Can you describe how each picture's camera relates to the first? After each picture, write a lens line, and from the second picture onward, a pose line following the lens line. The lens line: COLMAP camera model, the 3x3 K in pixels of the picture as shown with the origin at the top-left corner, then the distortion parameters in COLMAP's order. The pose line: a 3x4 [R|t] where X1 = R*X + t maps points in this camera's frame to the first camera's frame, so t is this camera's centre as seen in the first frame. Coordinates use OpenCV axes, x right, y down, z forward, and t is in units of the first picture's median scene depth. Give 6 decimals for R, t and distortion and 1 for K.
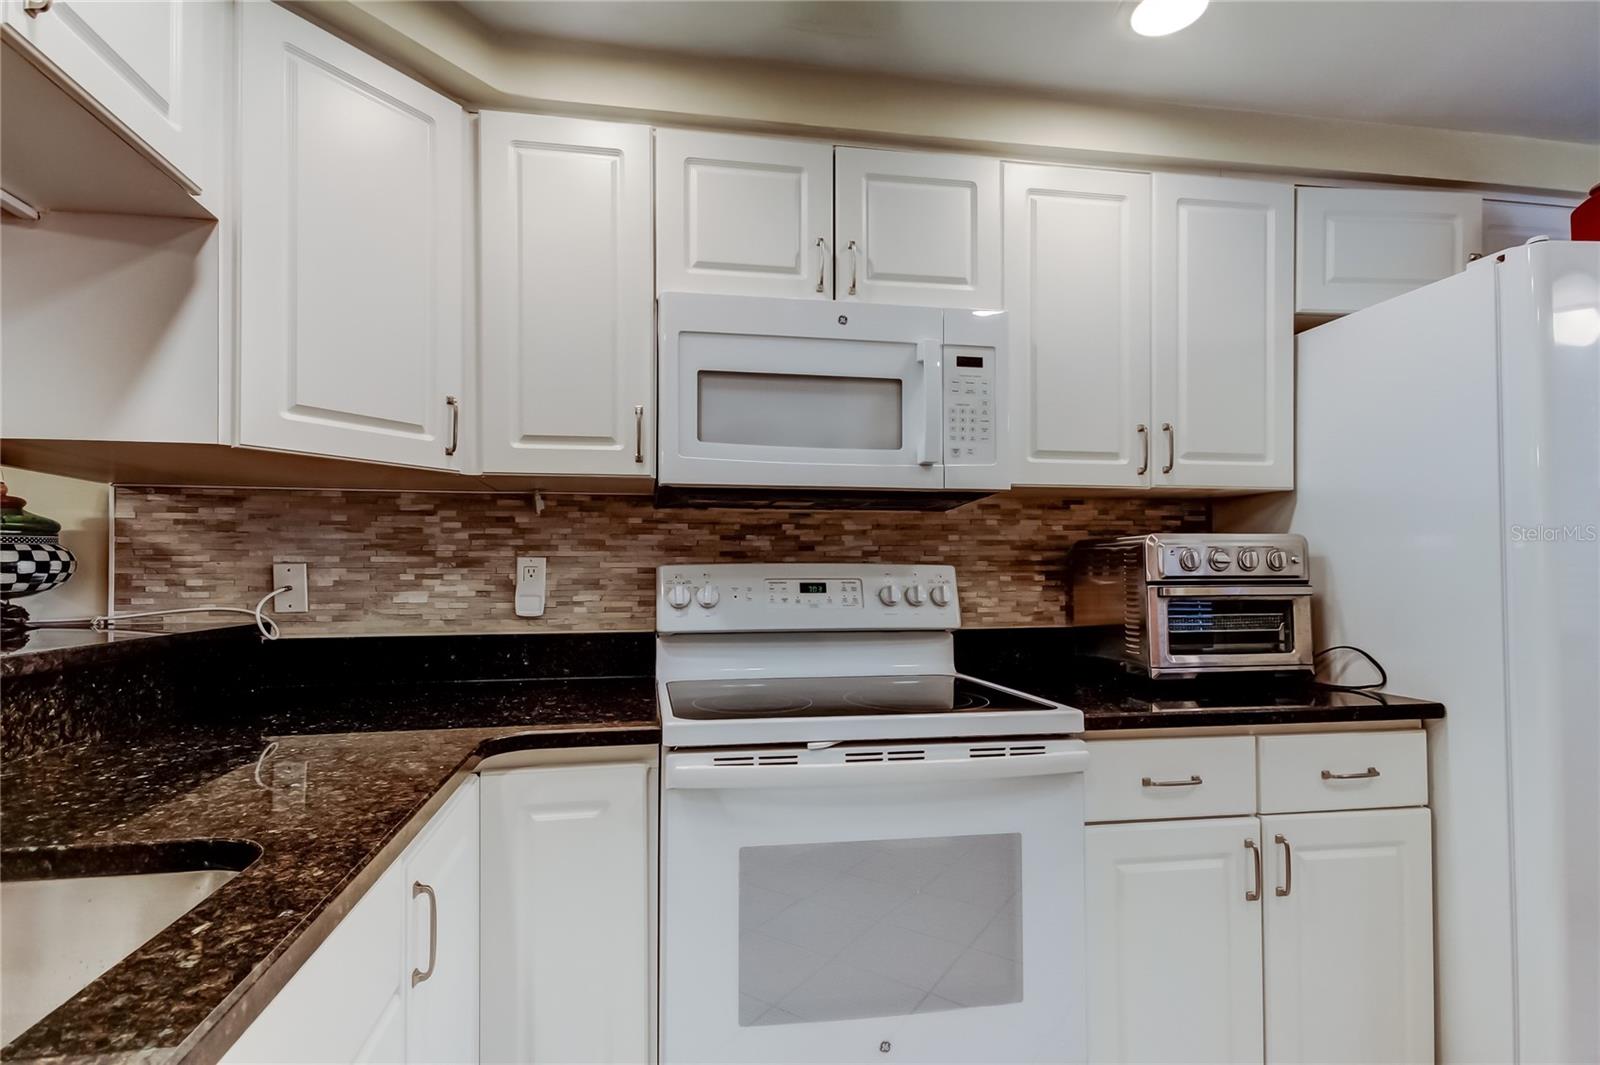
lens RADIAL K [[760.5, 0, 758.6], [0, 760.5, 559.4], [0, 0, 1]] dist [0.020885, 0.000363]
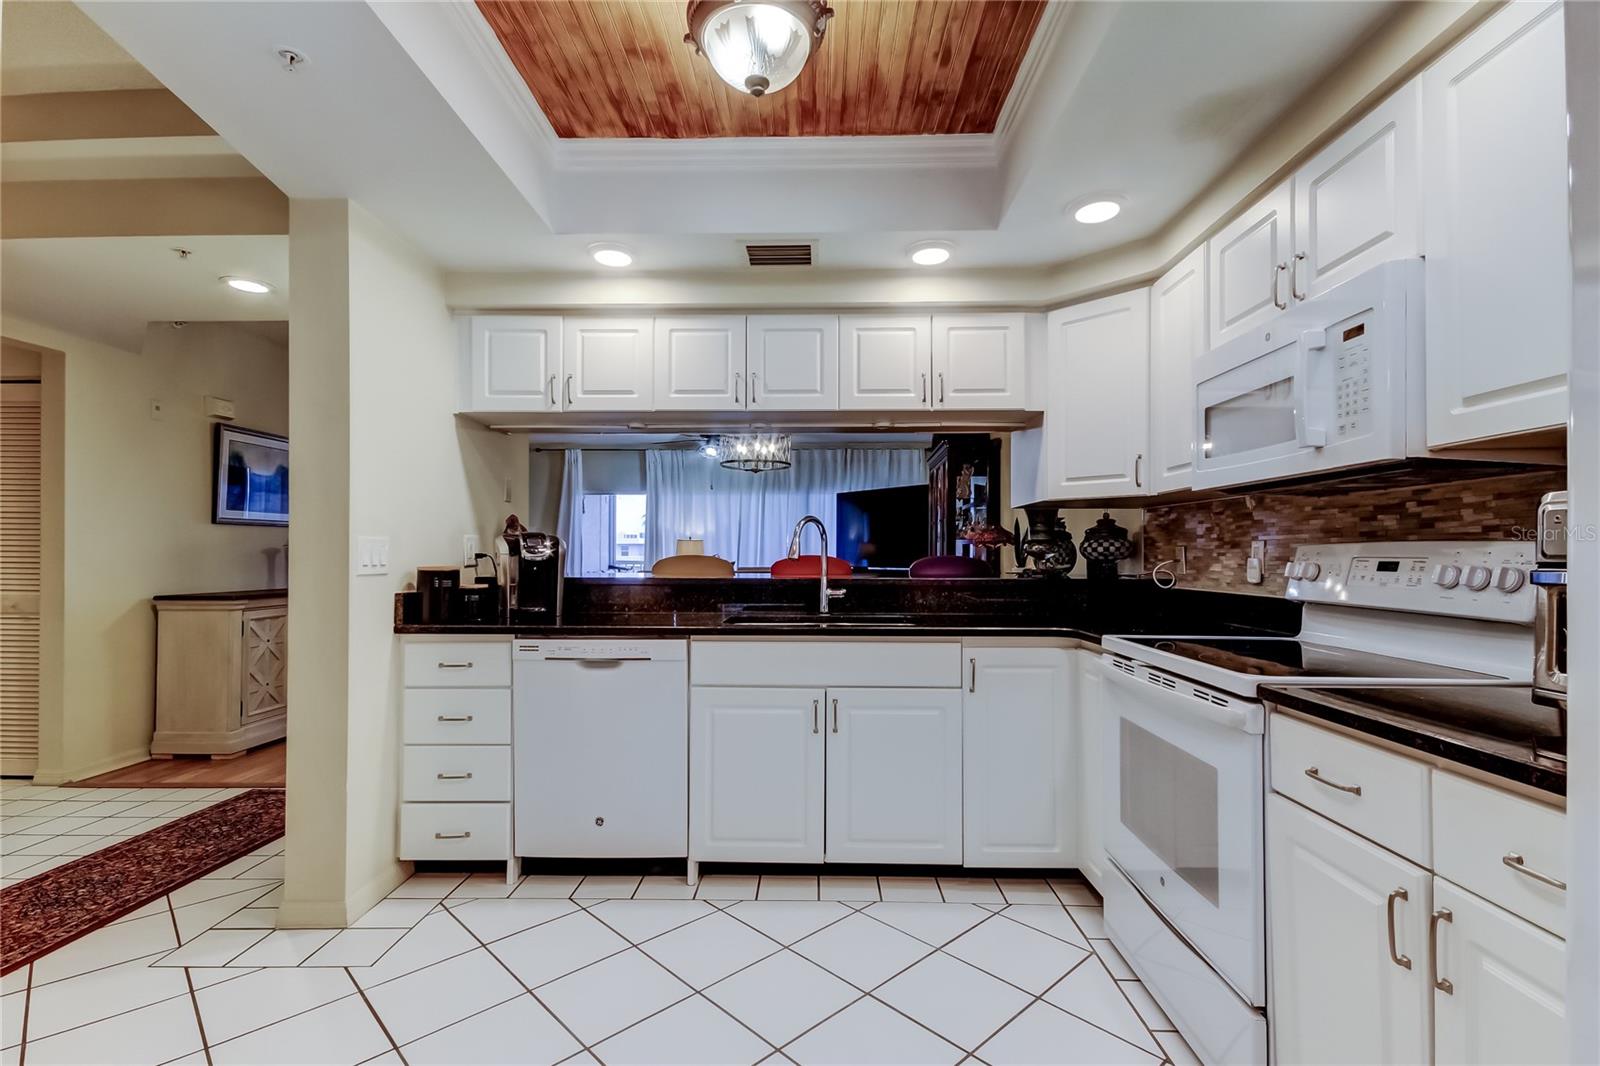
lens RADIAL K [[744.1, 0, 792.7], [0, 744.1, 556.3], [0, 0, 1]] dist [0.004717, 0.000091]
pose [[-0.181550, 0.003653, -0.983375, 1.223945], [0.016909, 0.999857, 0.000592, 0.010573], [0.983236, -0.016520, -0.181586, 0.429708]]
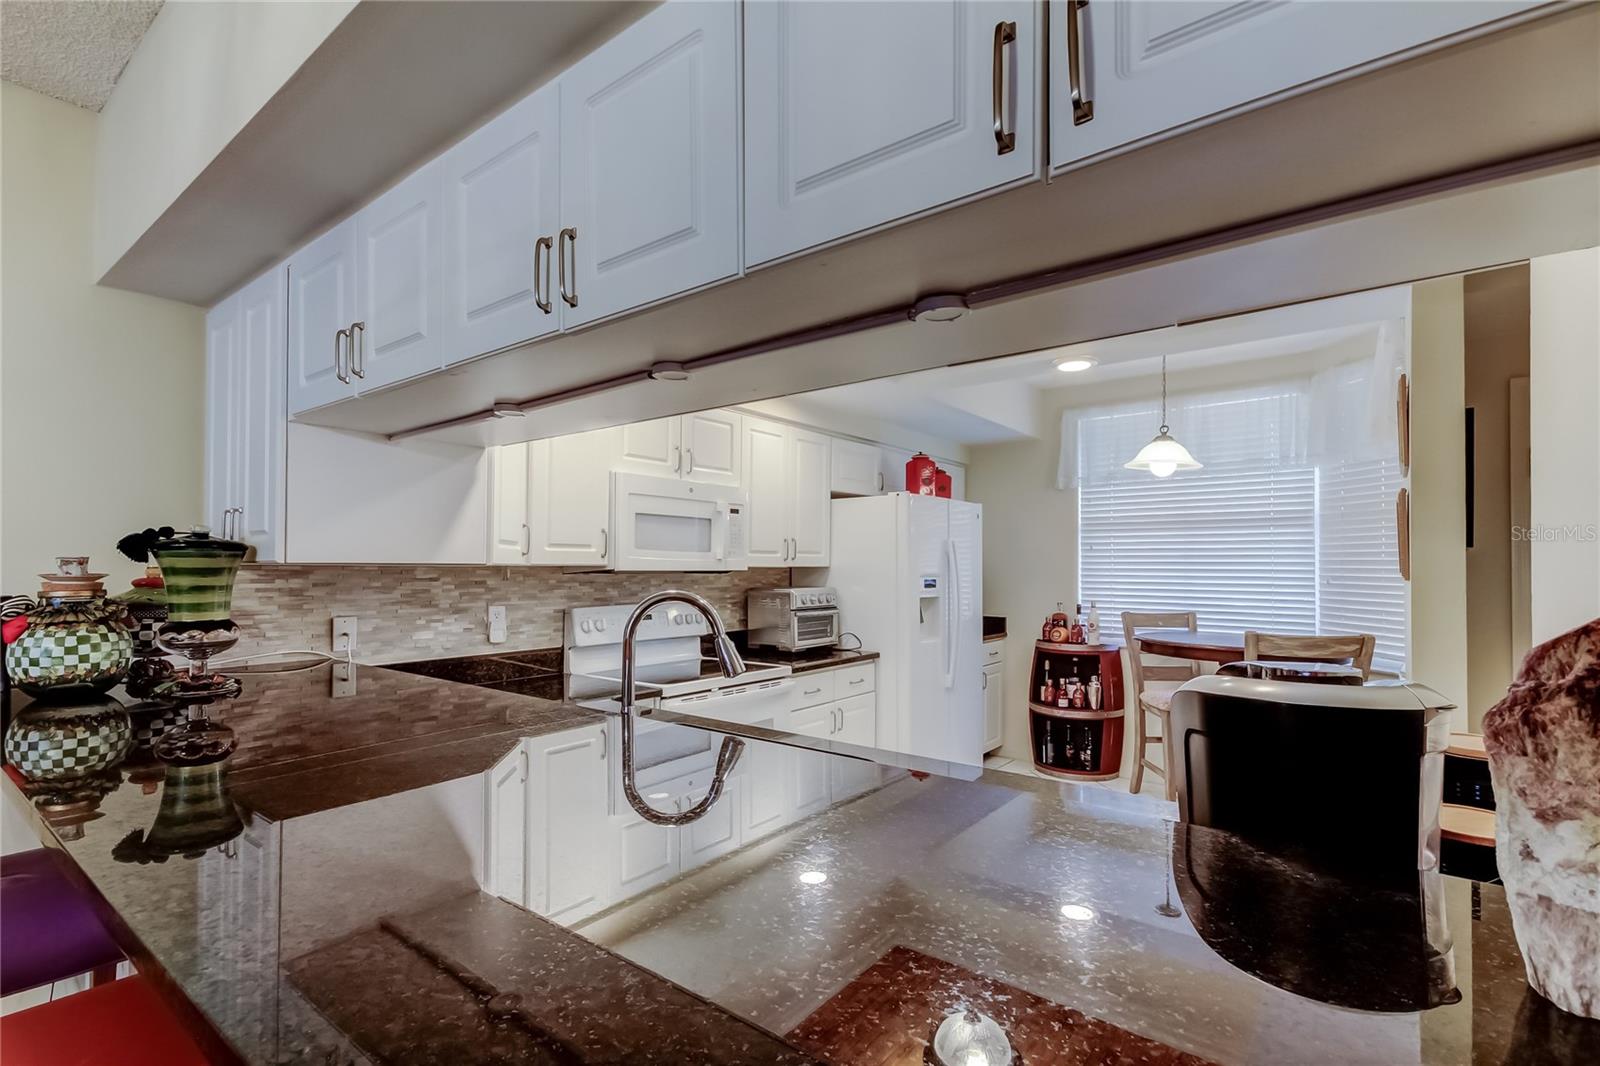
lens RADIAL K [[744.1, 0, 792.7], [0, 744.1, 556.3], [0, 0, 1]] dist [0.004717, 0.000091]
pose [[0.738656, 0.012127, 0.673974, -0.930114], [-0.015879, 0.999874, -0.000589, -0.121128], [-0.673896, -0.010267, 0.738755, -0.607569]]
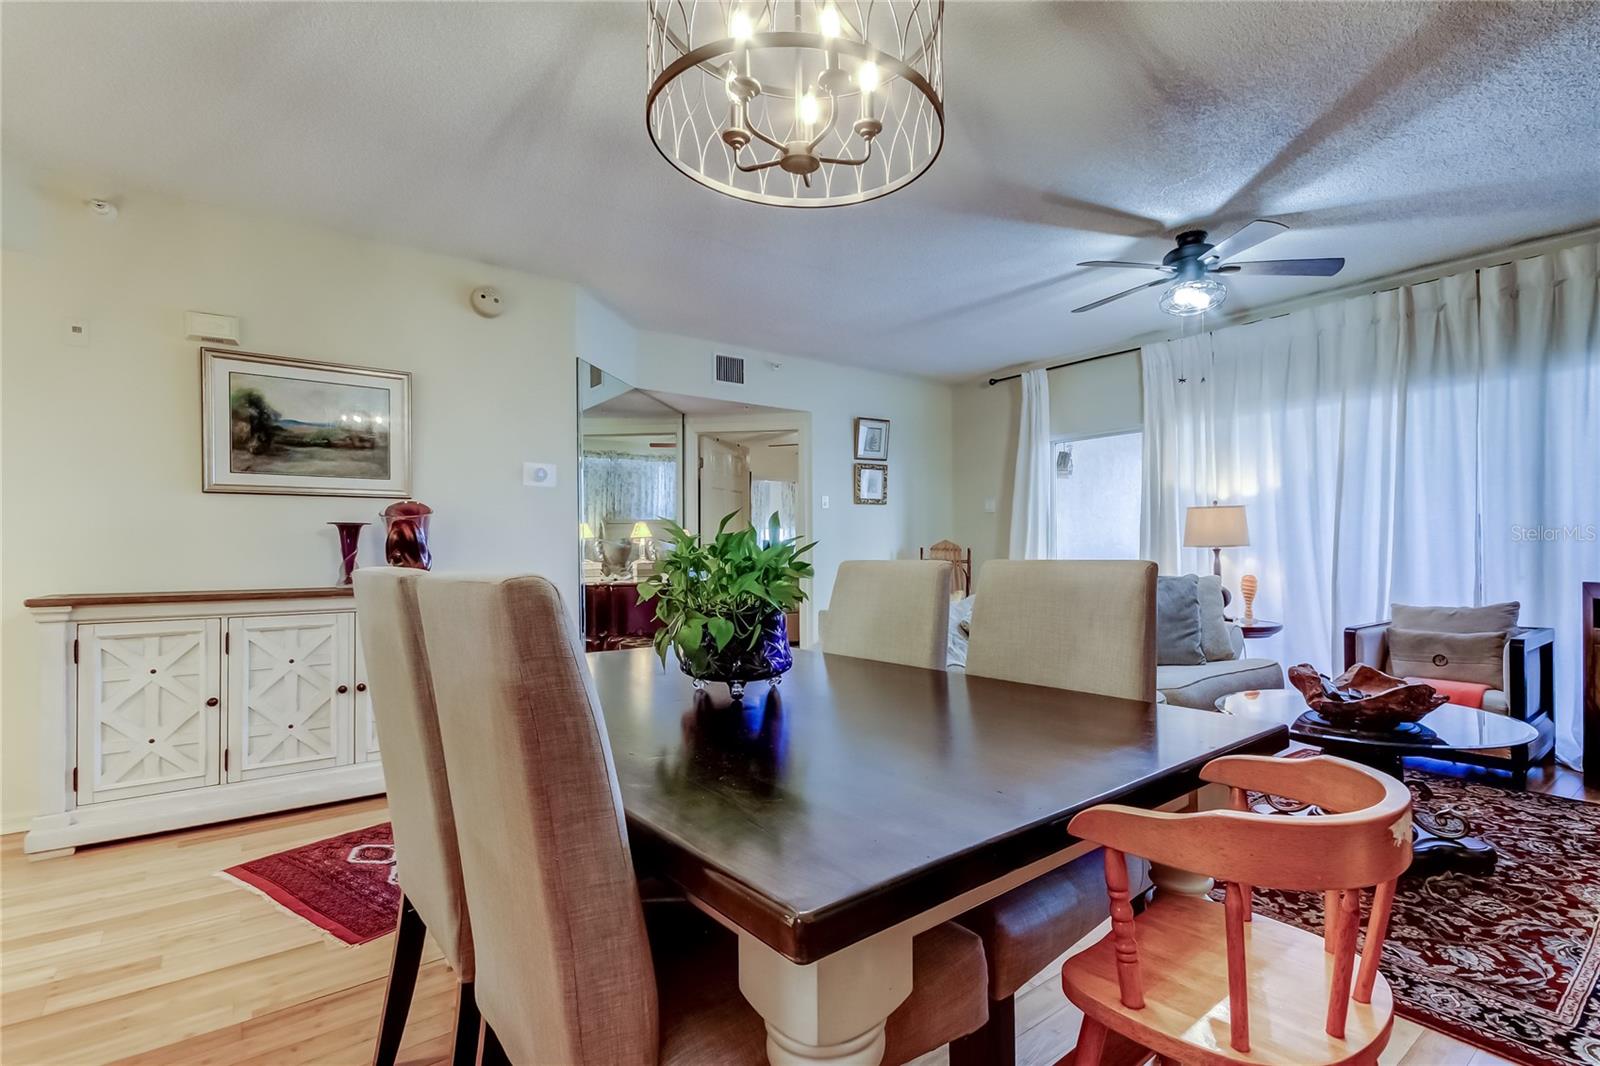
lens RADIAL K [[764.5, 0, 853.4], [0, 764.5, 544.7], [0, 0, 1]] dist [0.051256, -0.025026]
pose [[-0.860108, 0.002986, -0.510103, -1.401313], [0.016469, 0.999624, -0.021919, 0.065397], [0.509845, -0.027254, -0.859834, 0.447397]]
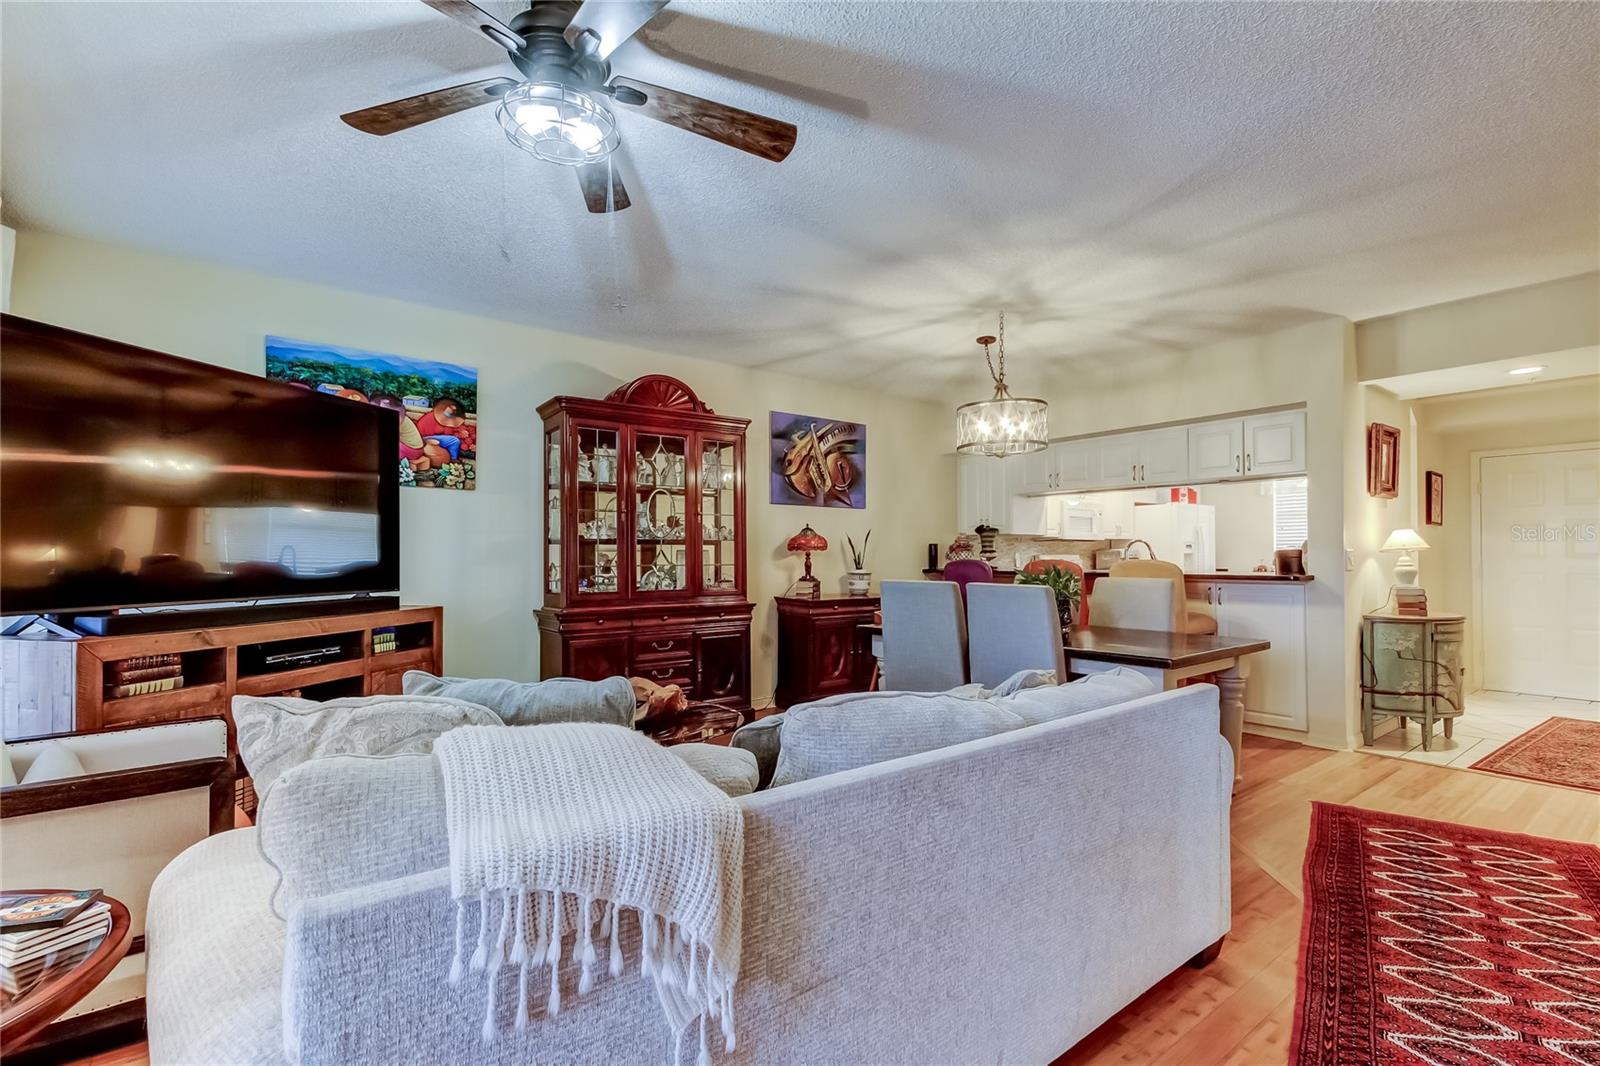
lens RADIAL K [[717.9, 0, 784.5], [0, 717.9, 548.1], [0, 0, 1]] dist [0.029009, 0.000059]
pose [[0.879609, 0.004753, 0.475674, -3.569396], [-0.007198, 0.999969, 0.003319, -0.029946], [-0.475644, -0.006343, 0.879615, -2.045840]]
